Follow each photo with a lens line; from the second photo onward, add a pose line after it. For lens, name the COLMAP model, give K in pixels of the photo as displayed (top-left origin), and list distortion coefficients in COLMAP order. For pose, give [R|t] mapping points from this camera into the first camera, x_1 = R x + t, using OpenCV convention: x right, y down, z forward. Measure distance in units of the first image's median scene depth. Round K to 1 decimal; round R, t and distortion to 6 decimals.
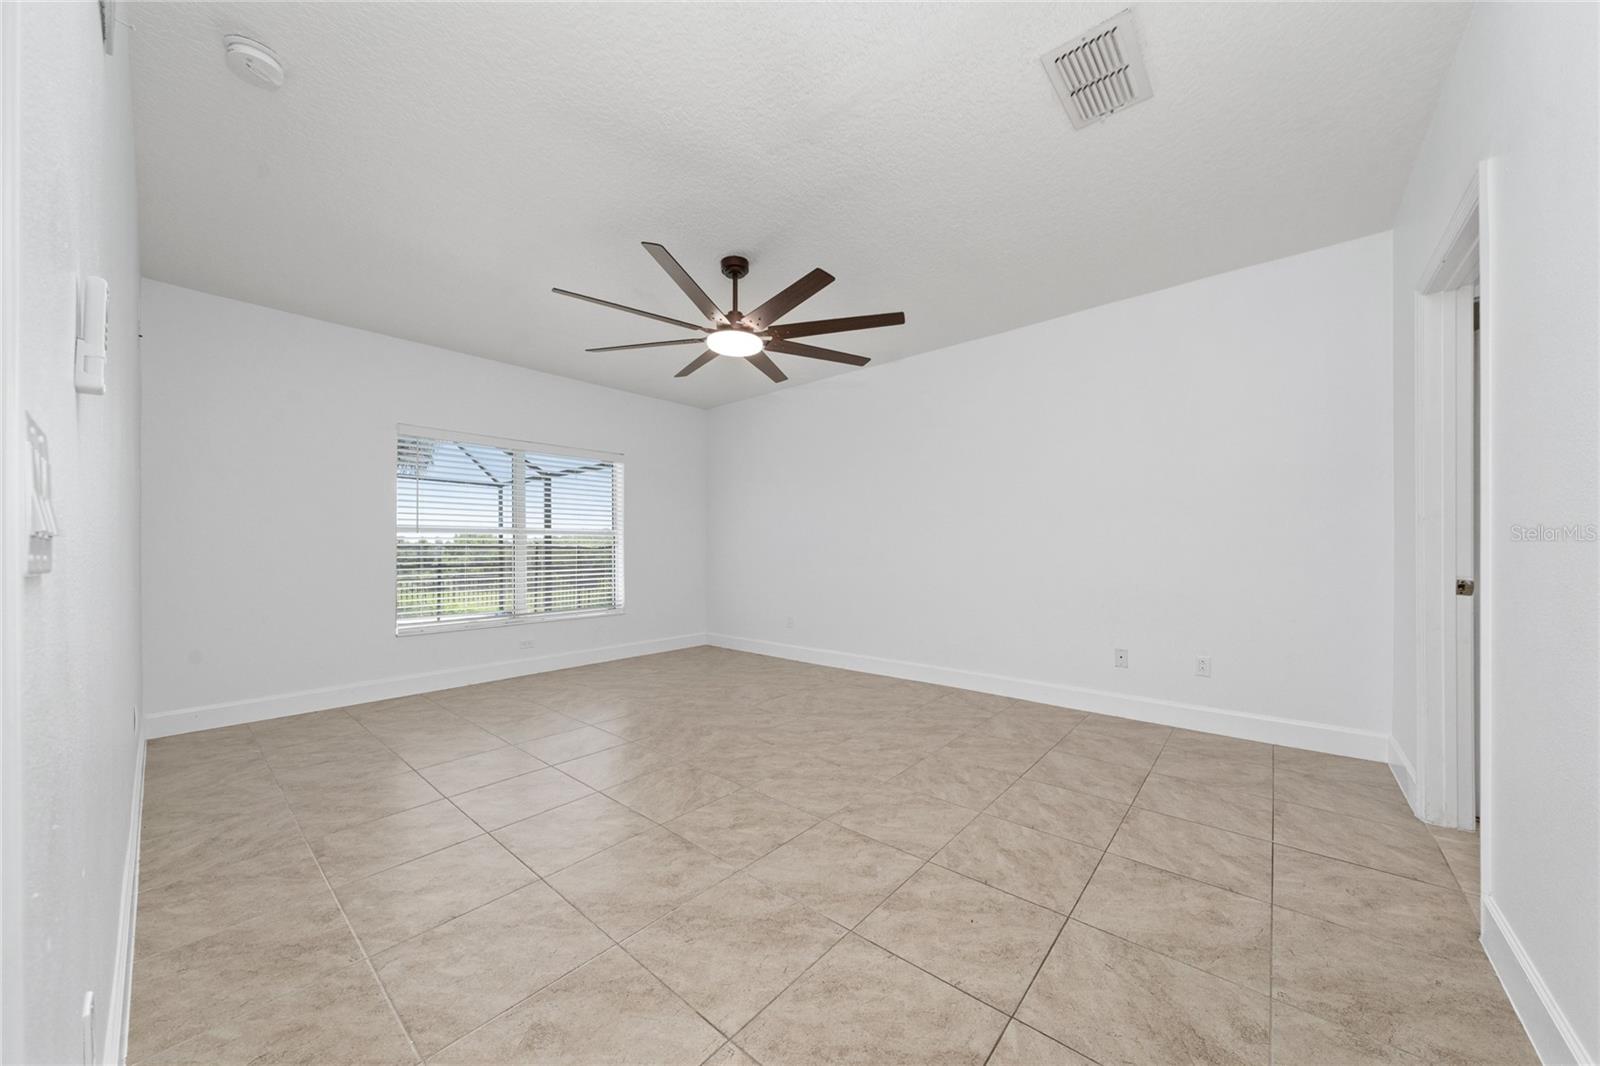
lens RADIAL K [[549.7, 0, 800.0], [0, 549.7, 533.0], [0, 0, 1]] dist [0.000351, -0.000077]
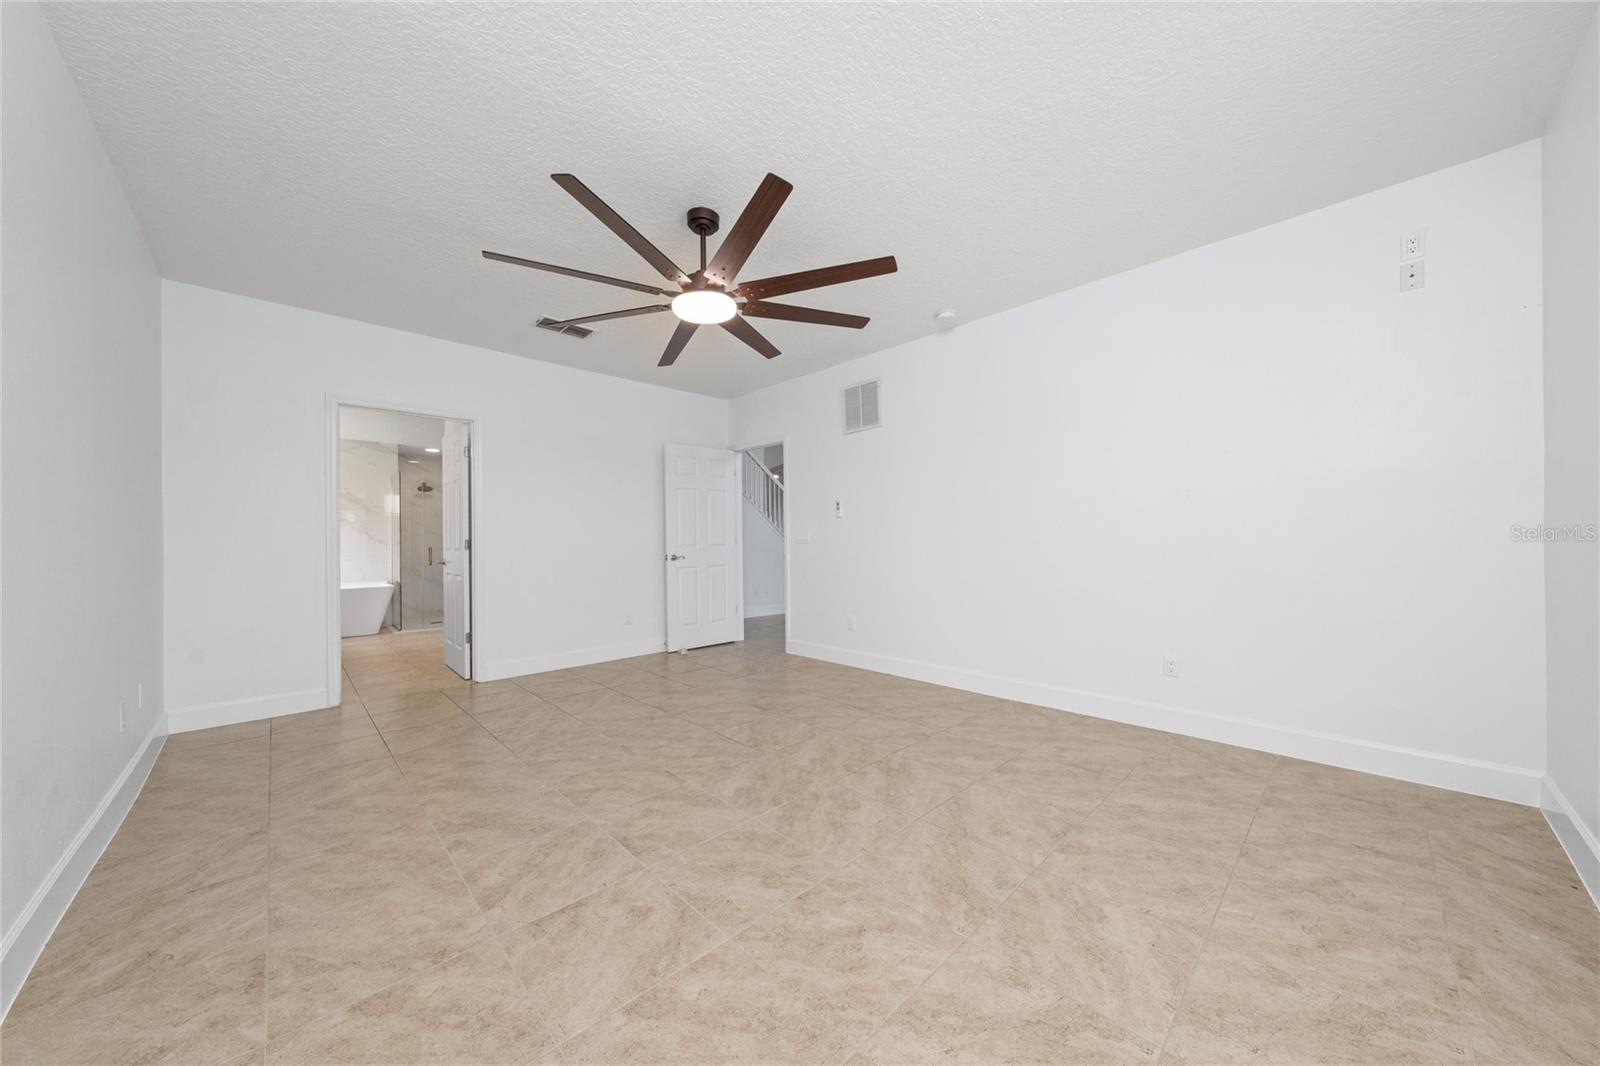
lens RADIAL K [[549.7, 0, 800.0], [0, 549.7, 533.0], [0, 0, 1]] dist [0.000351, -0.000077]
pose [[-0.995606, 0.015210, 0.092396, -0.340247], [0.011621, 0.999161, -0.039260, 0.047336], [-0.092916, -0.038014, -0.994948, 1.837095]]
